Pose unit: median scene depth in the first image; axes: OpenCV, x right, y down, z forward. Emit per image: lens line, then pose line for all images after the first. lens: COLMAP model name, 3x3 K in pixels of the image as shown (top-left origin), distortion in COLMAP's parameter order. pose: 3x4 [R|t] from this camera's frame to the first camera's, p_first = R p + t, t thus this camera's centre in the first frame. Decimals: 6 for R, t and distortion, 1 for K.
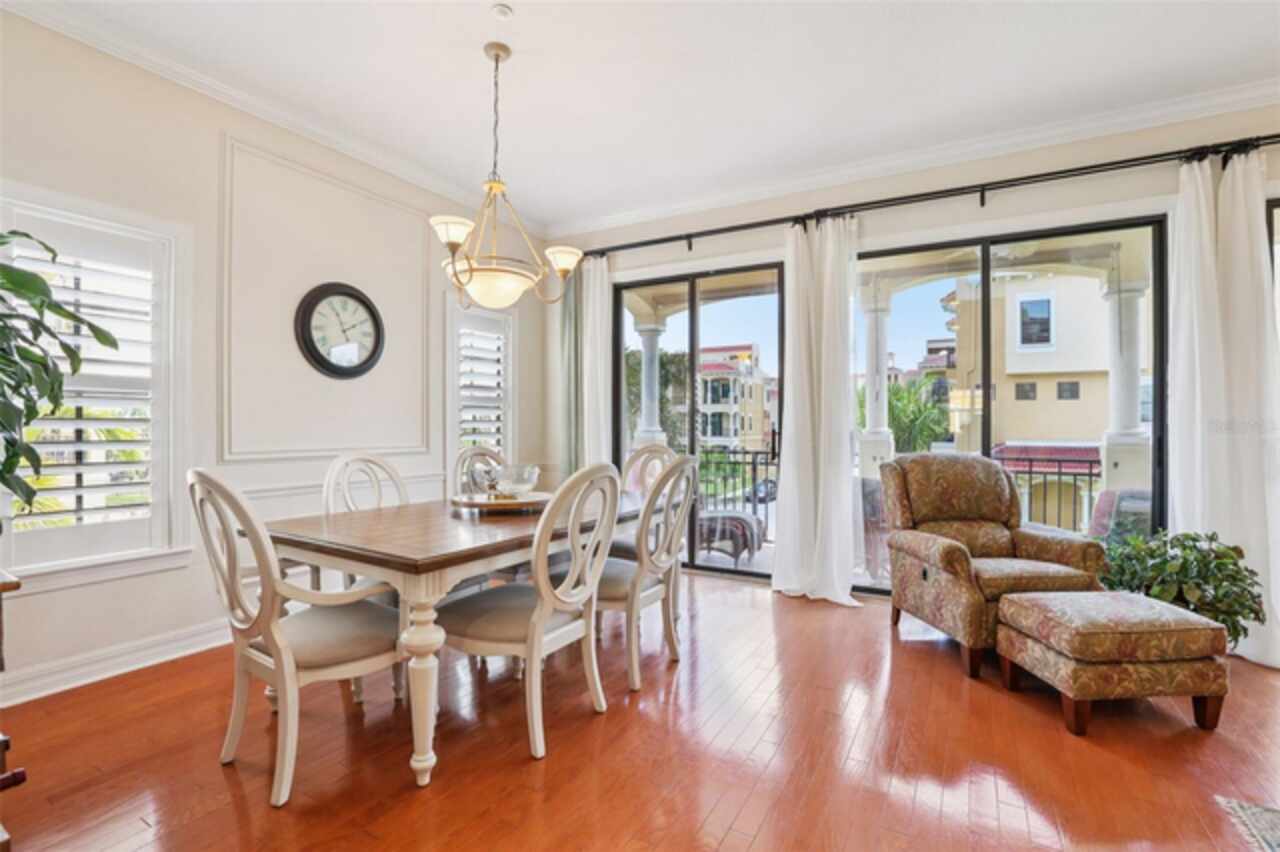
lens RADIAL K [[590.9, 0, 617.2], [0, 590.9, 418.7], [0, 0, 1]] dist [-0.034447, 0.007382]
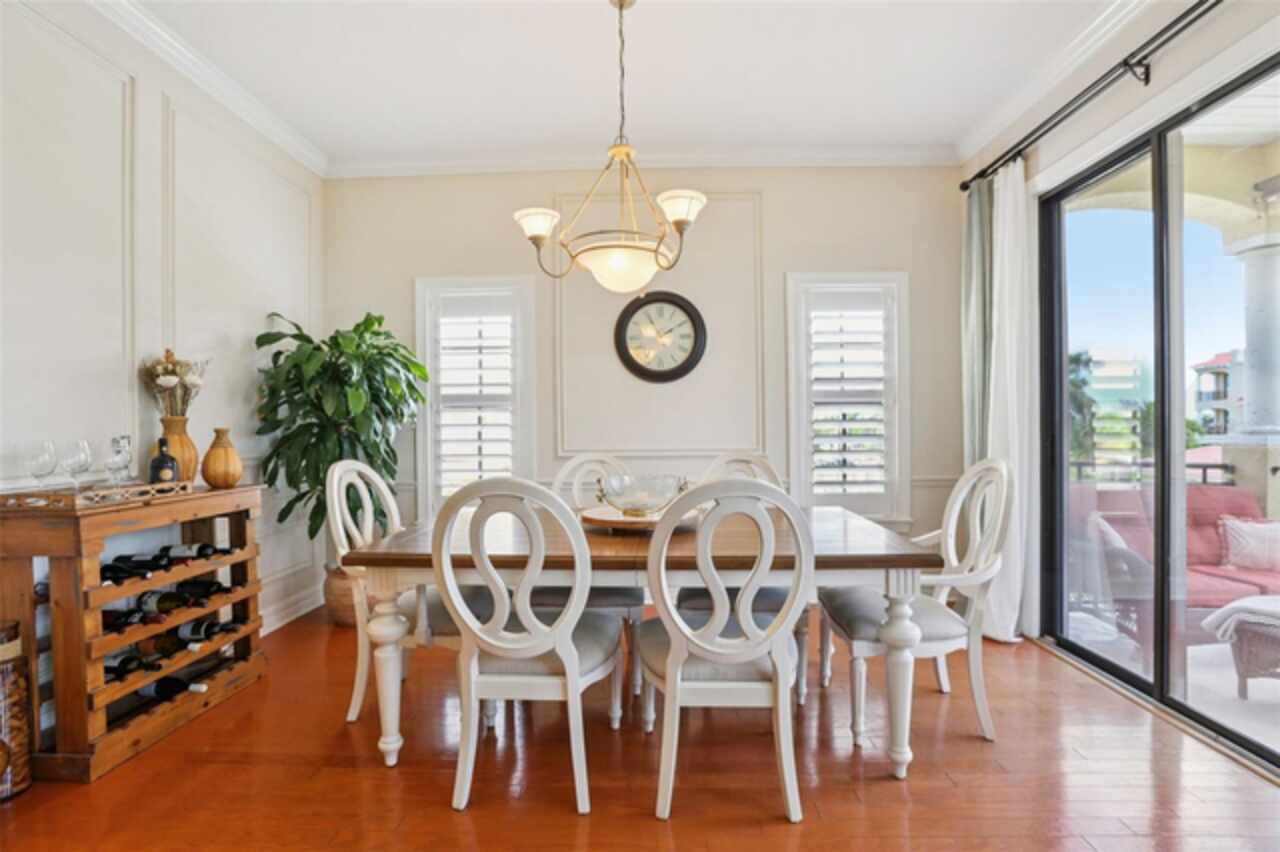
lens RADIAL K [[590.9, 0, 633.4], [0, 590.9, 442.9], [0, 0, 1]] dist [-0.034447, 0.007382]
pose [[0.500556, 0.013380, -0.865601, 0.416582], [0.020383, 0.999421, 0.027235, 0.009727], [0.865464, -0.031276, 0.499993, 0.422347]]
